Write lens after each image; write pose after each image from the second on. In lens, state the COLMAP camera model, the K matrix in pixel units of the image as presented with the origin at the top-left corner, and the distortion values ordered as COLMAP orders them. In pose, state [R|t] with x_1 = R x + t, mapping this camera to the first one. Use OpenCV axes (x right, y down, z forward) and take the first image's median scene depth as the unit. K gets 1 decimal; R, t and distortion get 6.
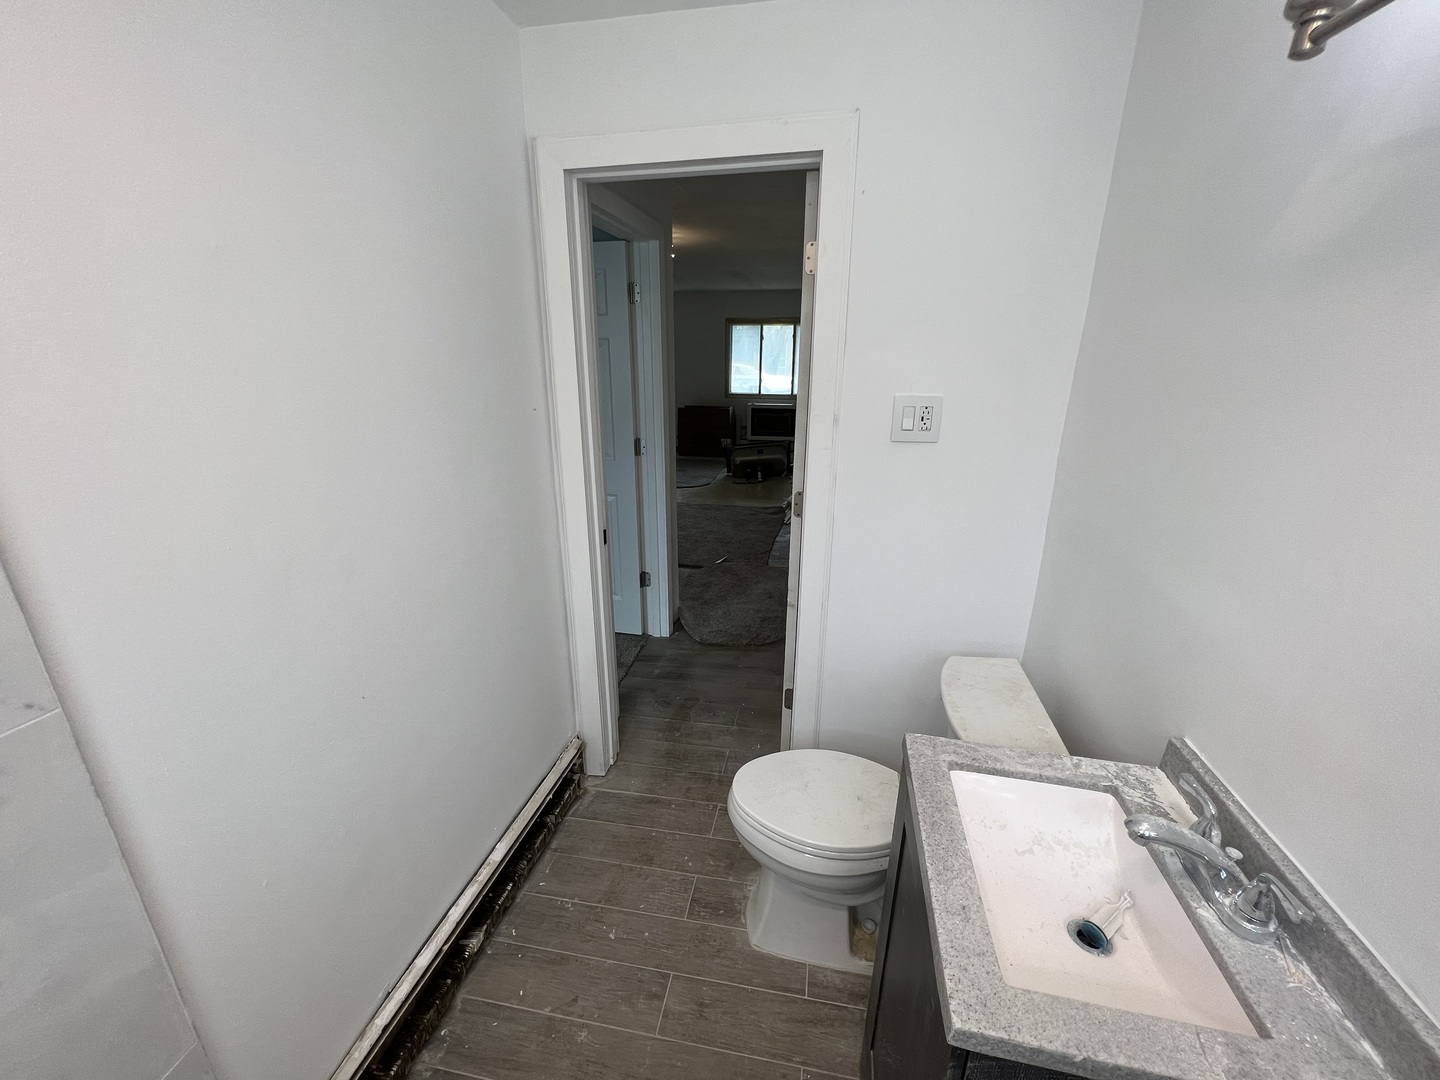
lens RADIAL K [[576.6, 0, 720.3], [0, 576.6, 541.4], [0, 0, 1]] dist [-0.003993, 0.000749]
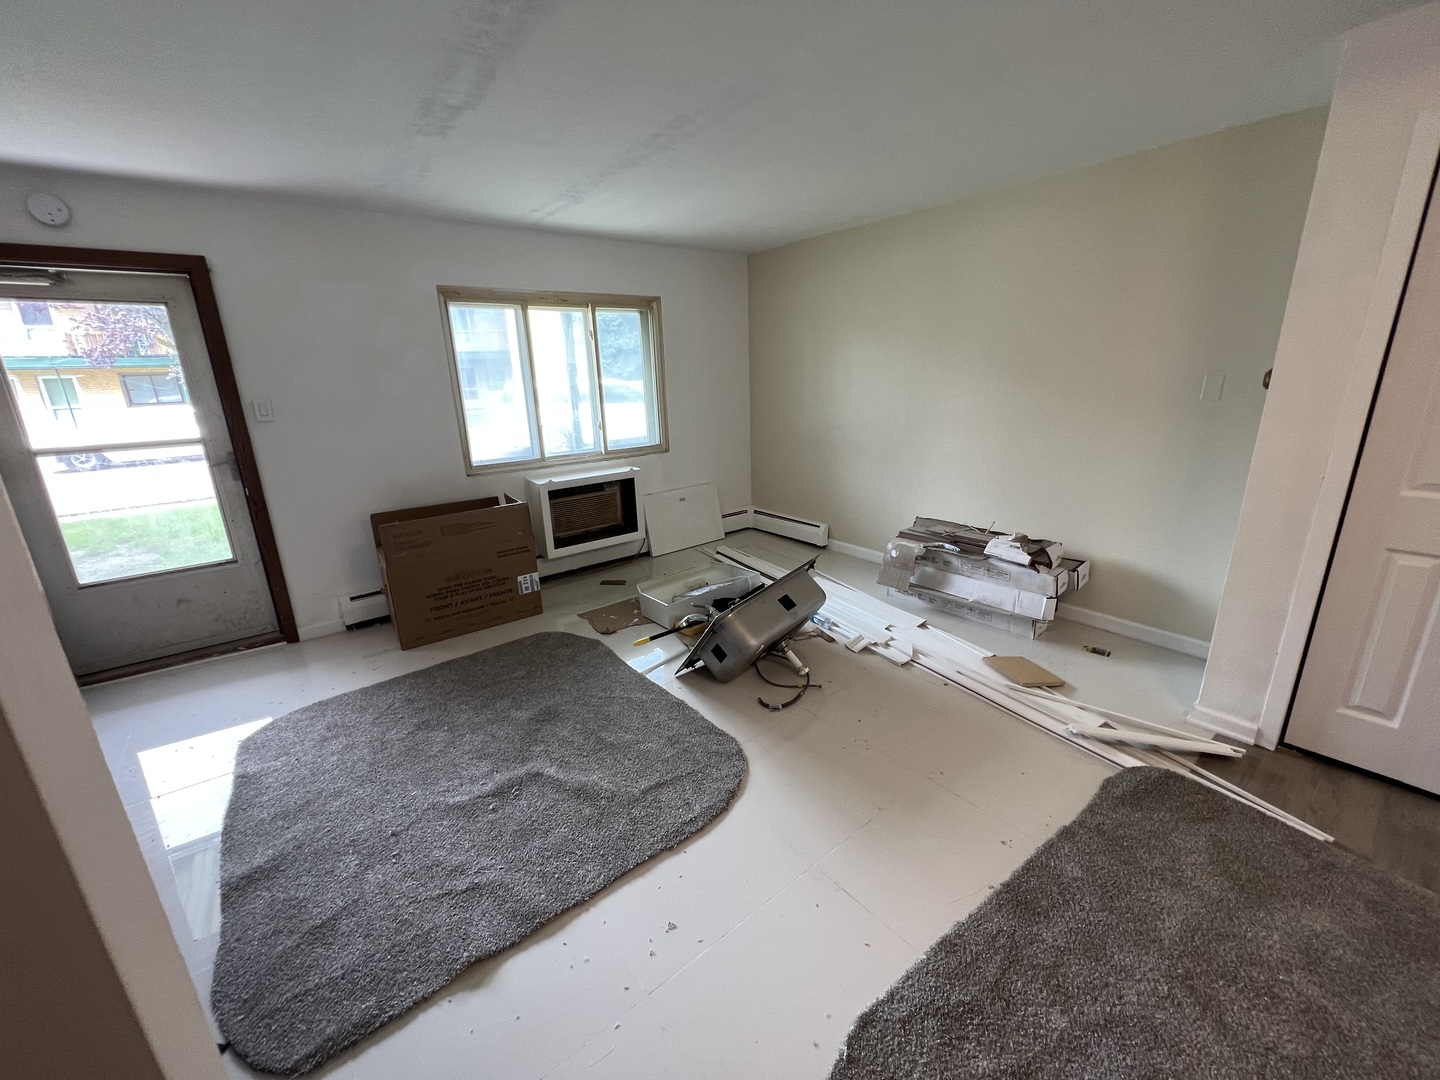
lens RADIAL K [[576.6, 0, 714.0], [0, 576.6, 535.3], [0, 0, 1]] dist [-0.003993, 0.000749]
pose [[0.659065, -0.229872, 0.716095, -0.196155], [0.270048, 0.960979, 0.059940, -0.196604], [-0.701931, 0.153875, 0.695424, 0.626070]]
